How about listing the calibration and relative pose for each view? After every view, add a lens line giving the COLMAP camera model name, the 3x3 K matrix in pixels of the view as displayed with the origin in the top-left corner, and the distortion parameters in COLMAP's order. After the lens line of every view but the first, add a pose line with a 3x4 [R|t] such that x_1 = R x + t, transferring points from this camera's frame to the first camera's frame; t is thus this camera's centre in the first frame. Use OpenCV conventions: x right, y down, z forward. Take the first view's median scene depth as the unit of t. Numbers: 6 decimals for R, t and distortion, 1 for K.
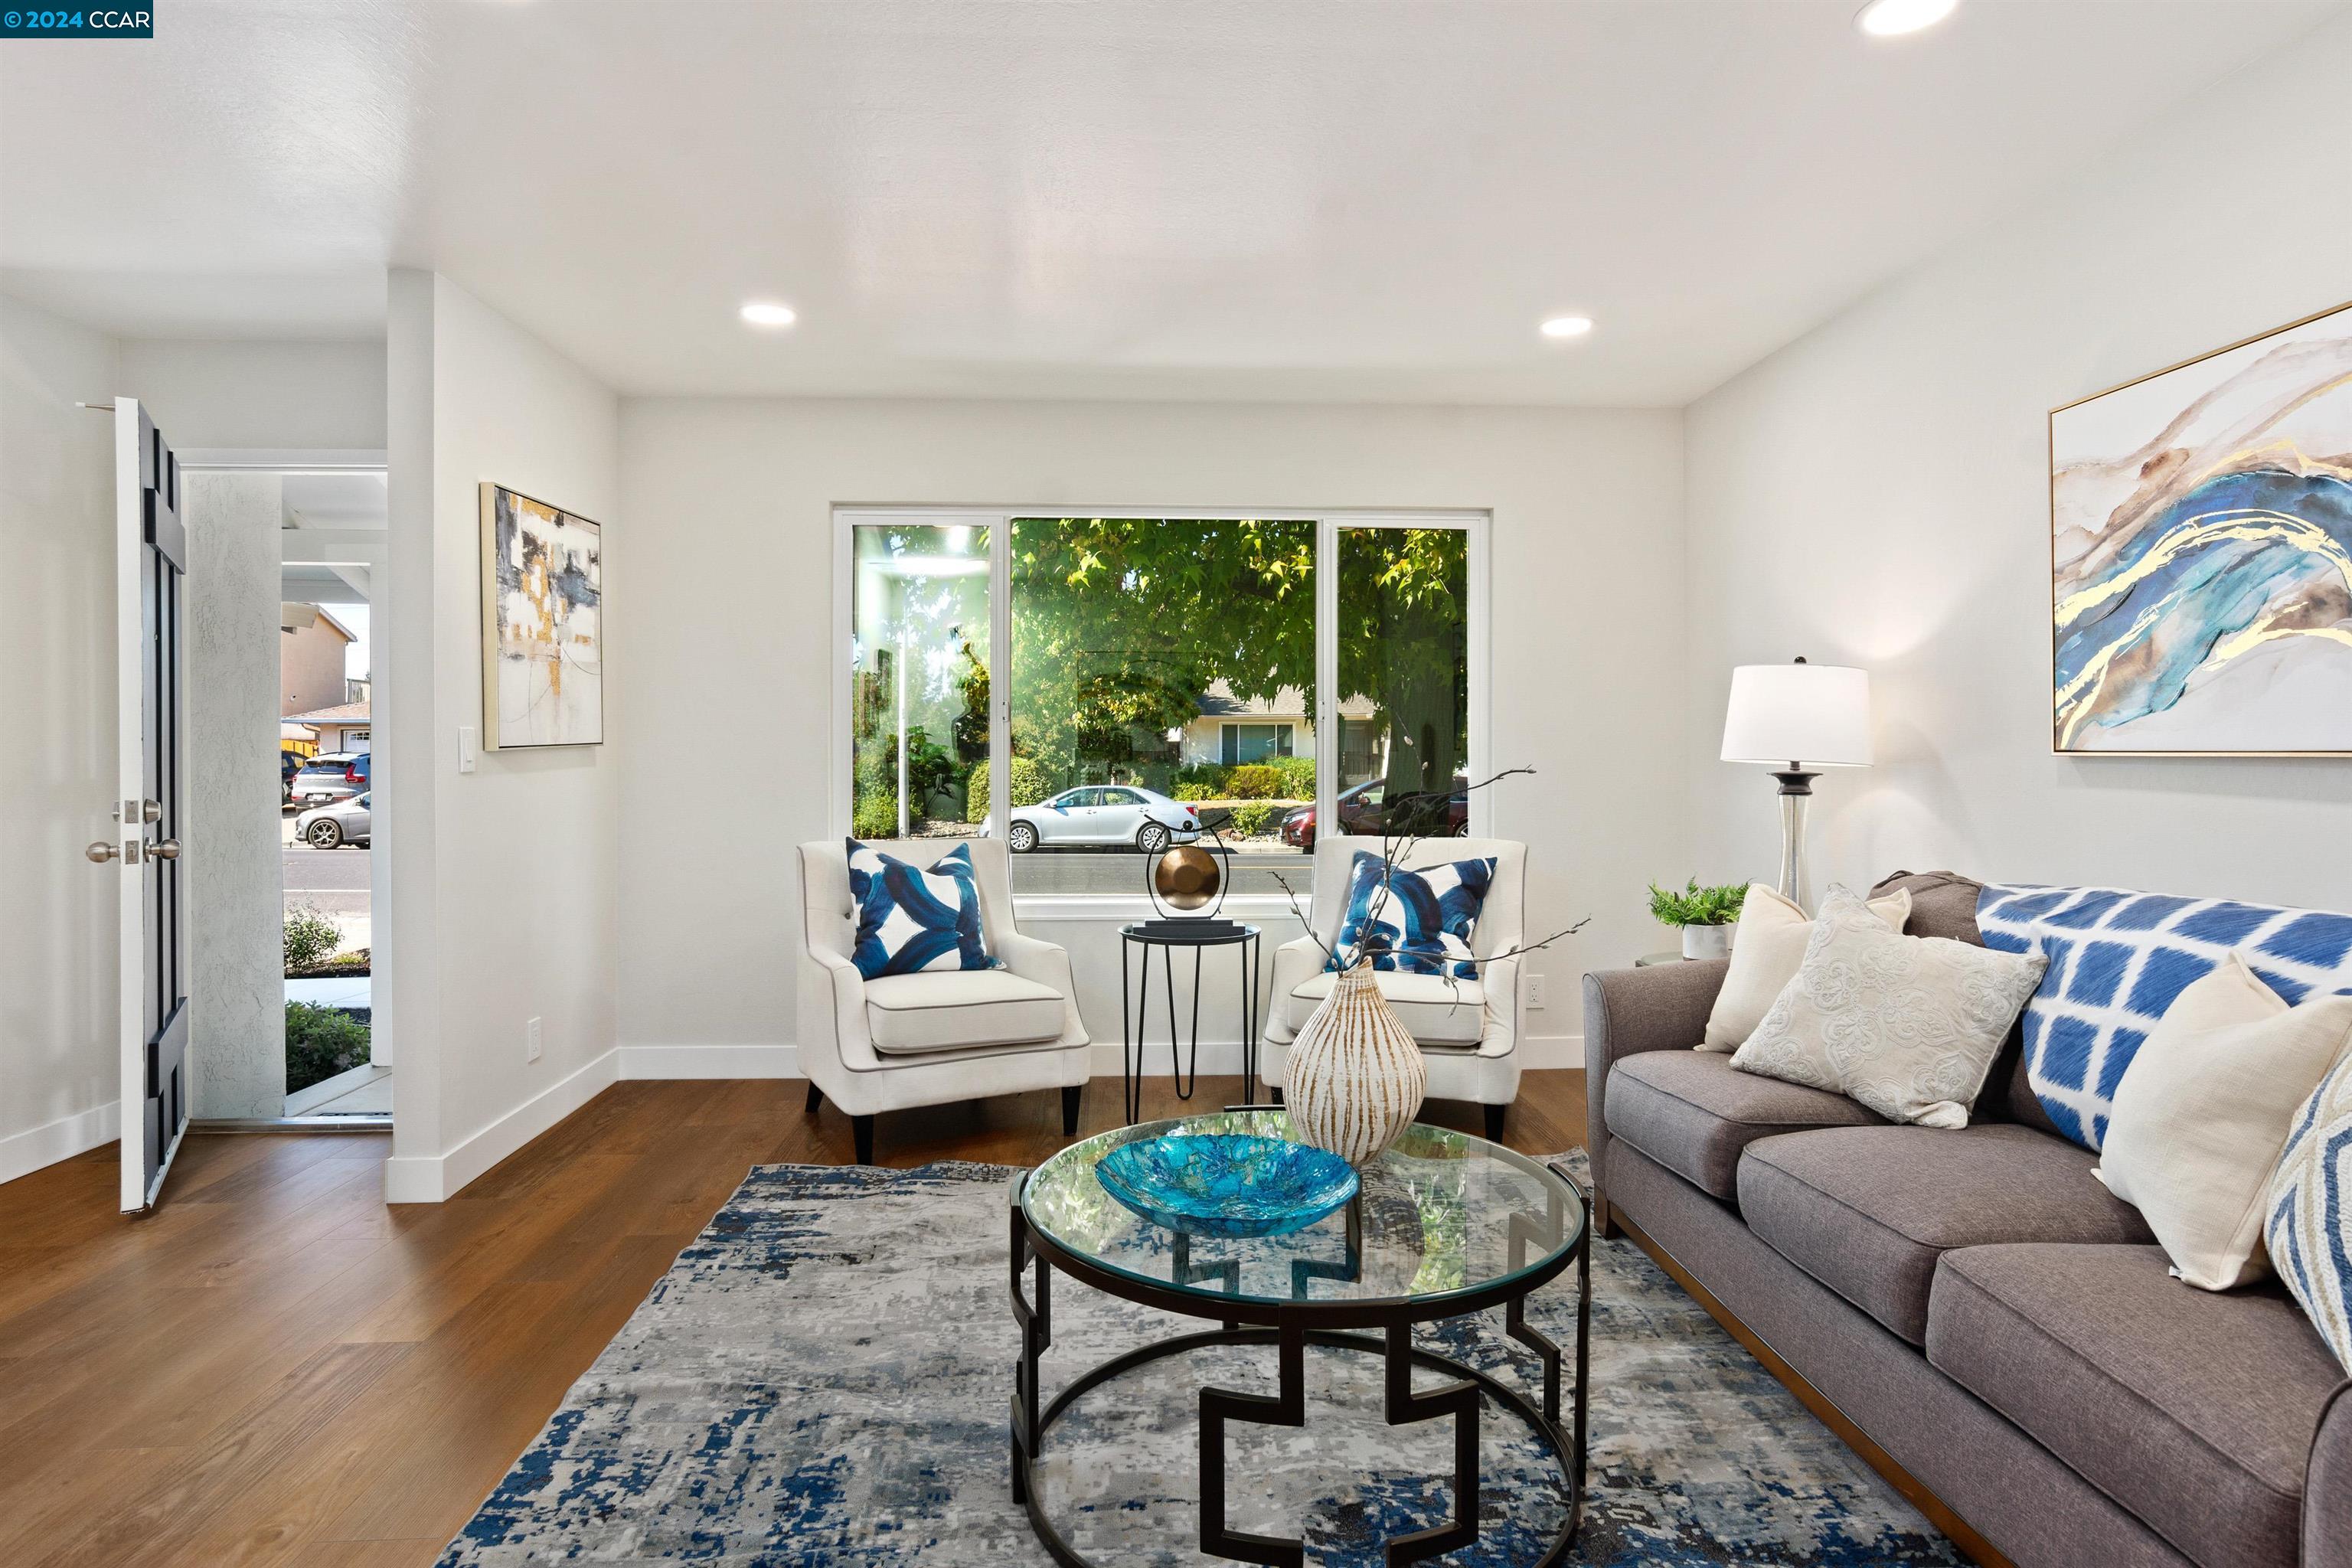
lens RADIAL K [[1303.1, 0, 1181.2], [0, 1303.1, 758.0], [0, 0, 1]] dist [-0.054817, 0.039946]
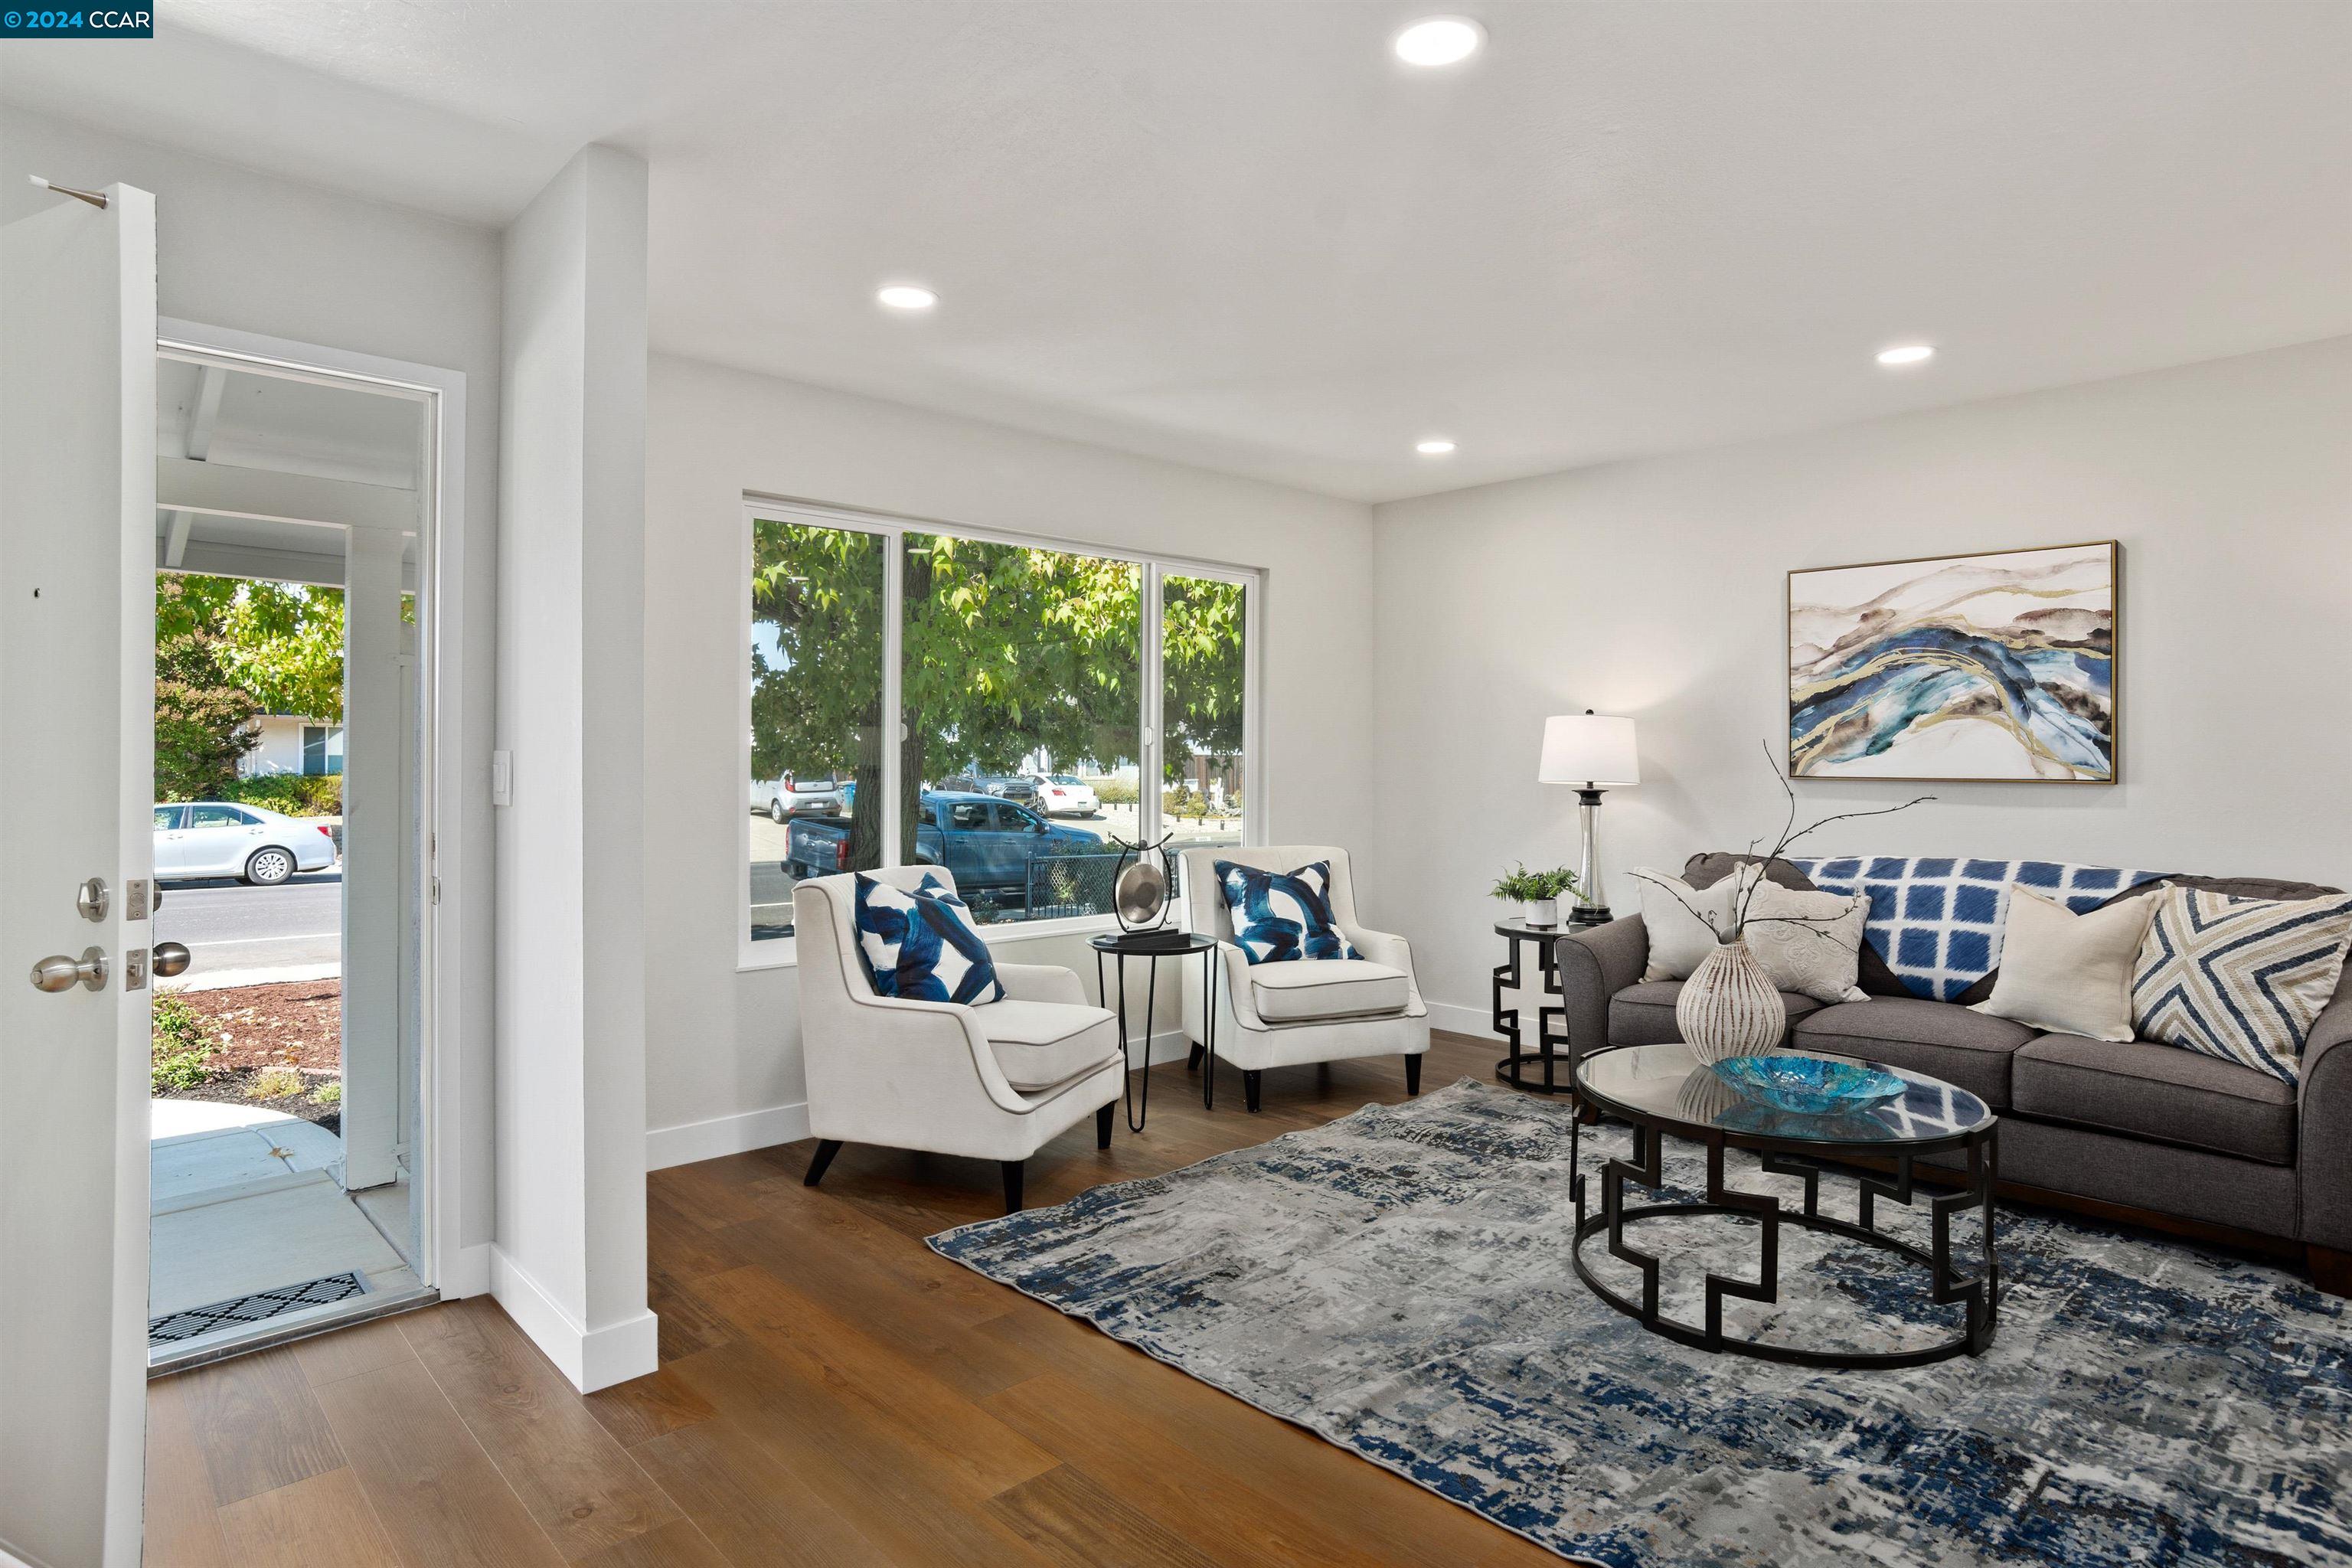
lens RADIAL K [[1291.0, 0, 1179.9], [0, 1291.0, 754.8], [0, 0, 1]] dist [-0.053558, 0.038884]
pose [[0.760339, 0.004315, 0.649512, -1.049872], [0.000374, 0.999975, -0.007080, -0.023233], [-0.649526, 0.005626, 0.760319, 0.265971]]
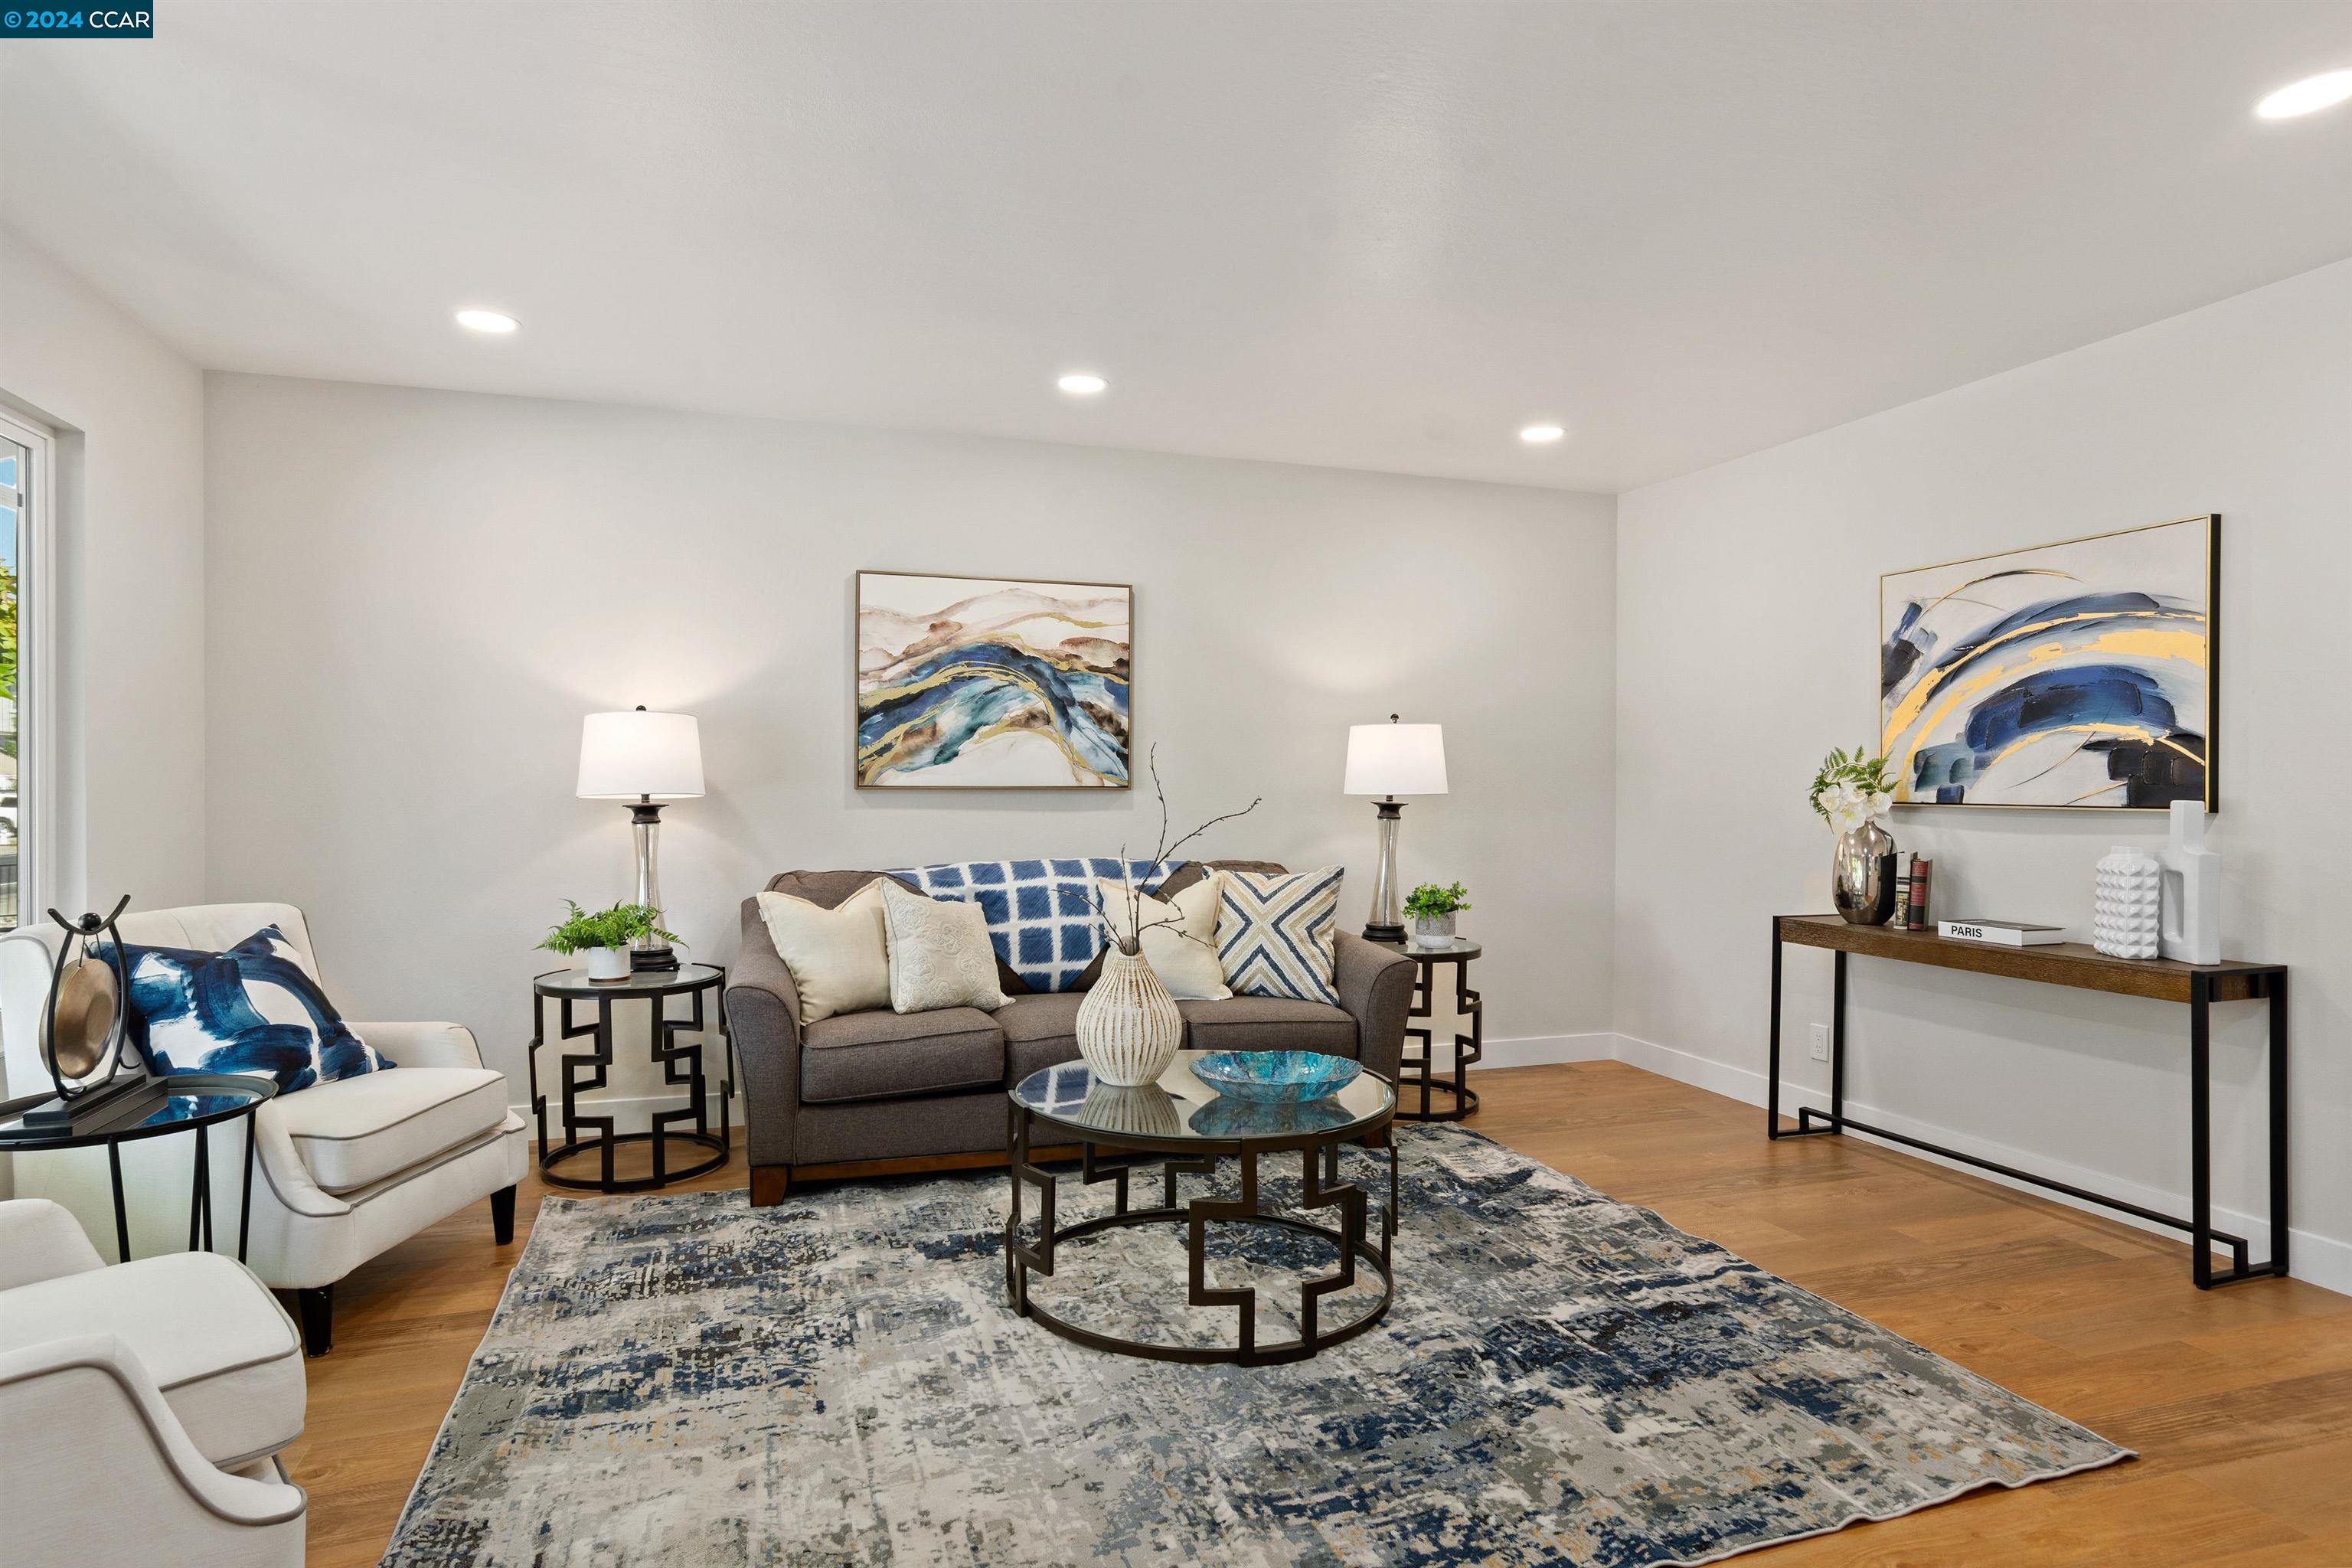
lens RADIAL K [[1290.2, 0, 1177.7], [0, 1290.2, 795.2], [0, 0, 1]] dist [-0.051396, 0.039955]
pose [[-0.274884, -0.008438, 0.961440, -1.006505], [0.003303, 0.999947, 0.009721, -0.008884], [-0.961472, 0.005848, -0.274841, 1.111594]]
